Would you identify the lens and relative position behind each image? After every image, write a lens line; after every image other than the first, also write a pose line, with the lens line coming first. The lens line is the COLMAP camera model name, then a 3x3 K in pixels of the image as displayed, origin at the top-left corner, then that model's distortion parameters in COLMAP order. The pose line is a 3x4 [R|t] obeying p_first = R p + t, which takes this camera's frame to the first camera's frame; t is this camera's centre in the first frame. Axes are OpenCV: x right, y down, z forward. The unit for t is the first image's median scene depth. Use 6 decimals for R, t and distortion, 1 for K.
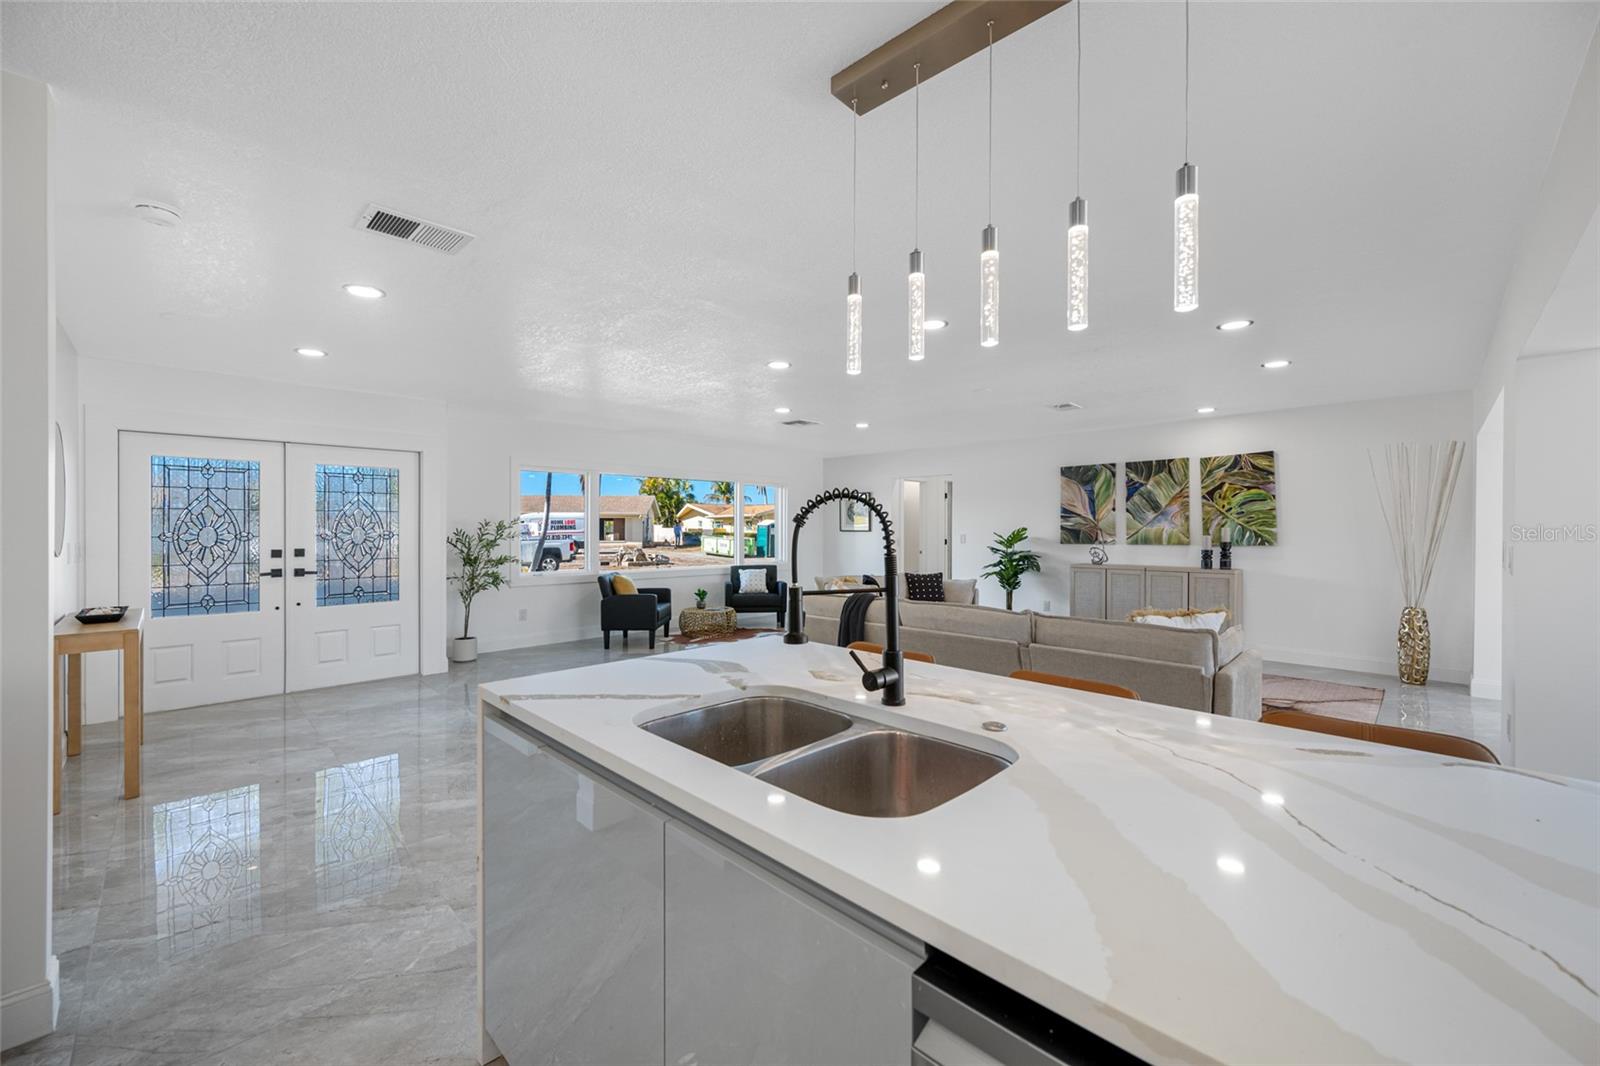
lens RADIAL K [[632.4, 0, 802.1], [0, 632.4, 525.9], [0, 0, 1]] dist [0.000425, -0.001313]
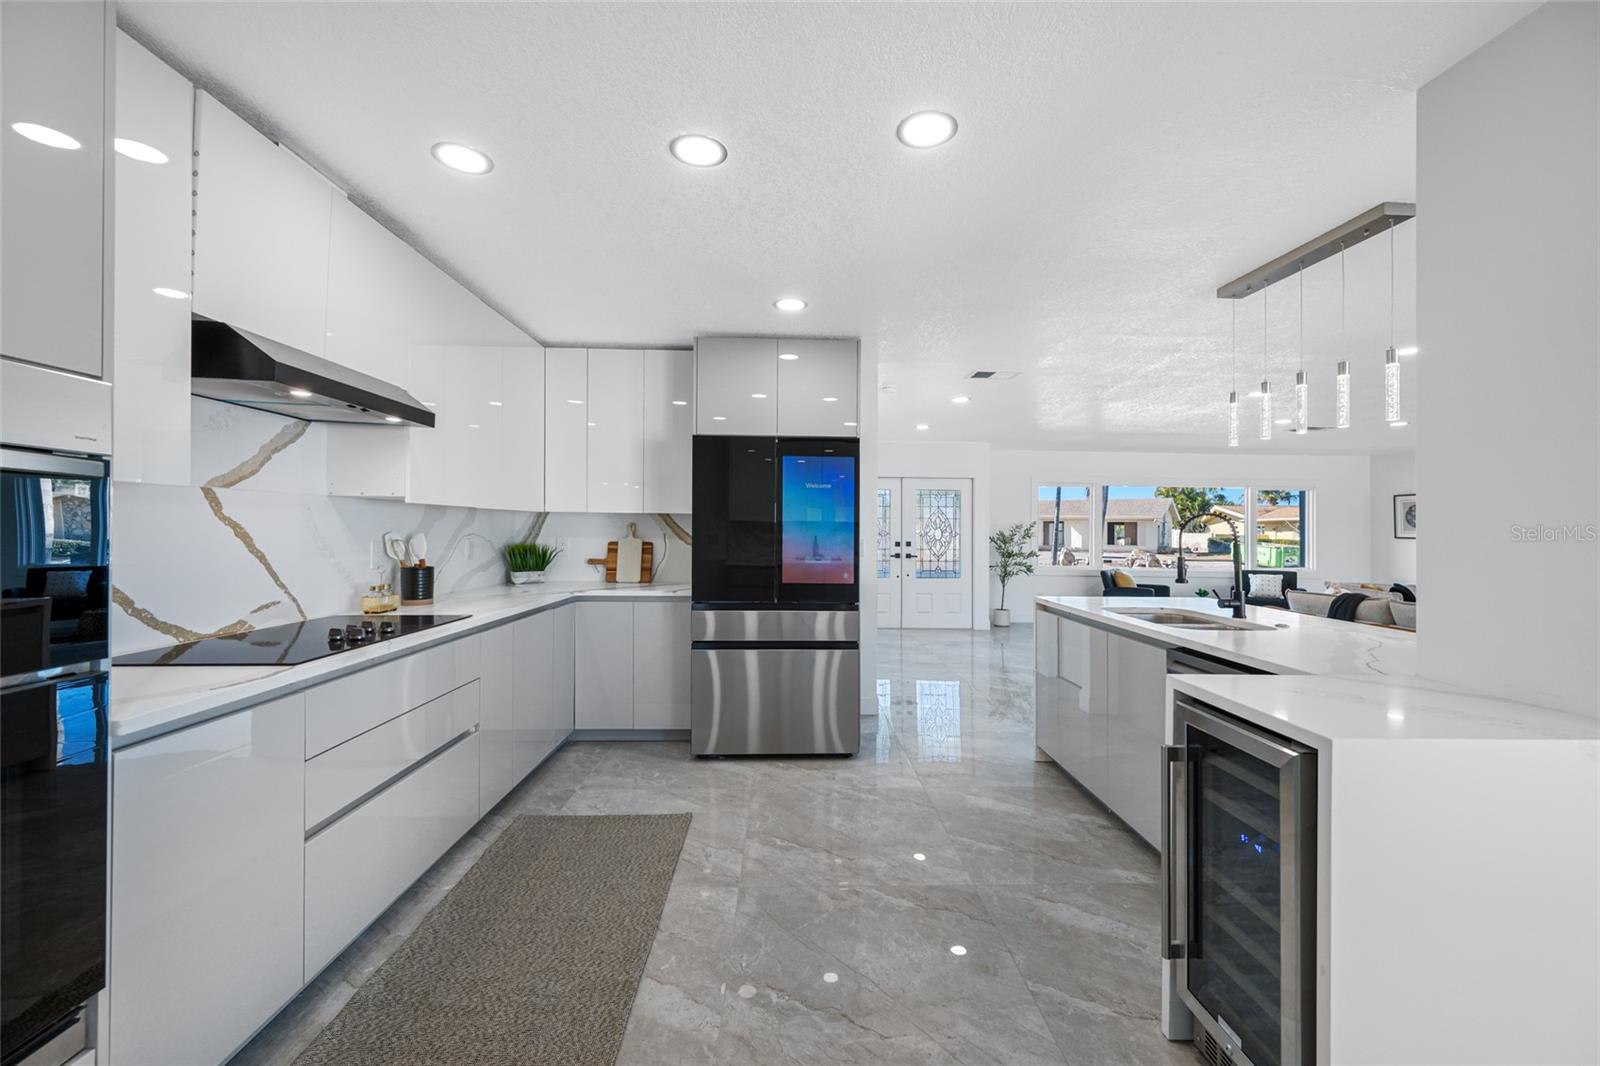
lens RADIAL K [[632.4, 0, 810.6], [0, 632.4, 517.4], [0, 0, 1]] dist [0.000425, -0.001313]
pose [[0.729317, -0.004639, -0.684160, 0.102799], [-0.008818, 0.999830, -0.016180, 0.001599], [0.684119, 0.017833, 0.729152, -0.269644]]
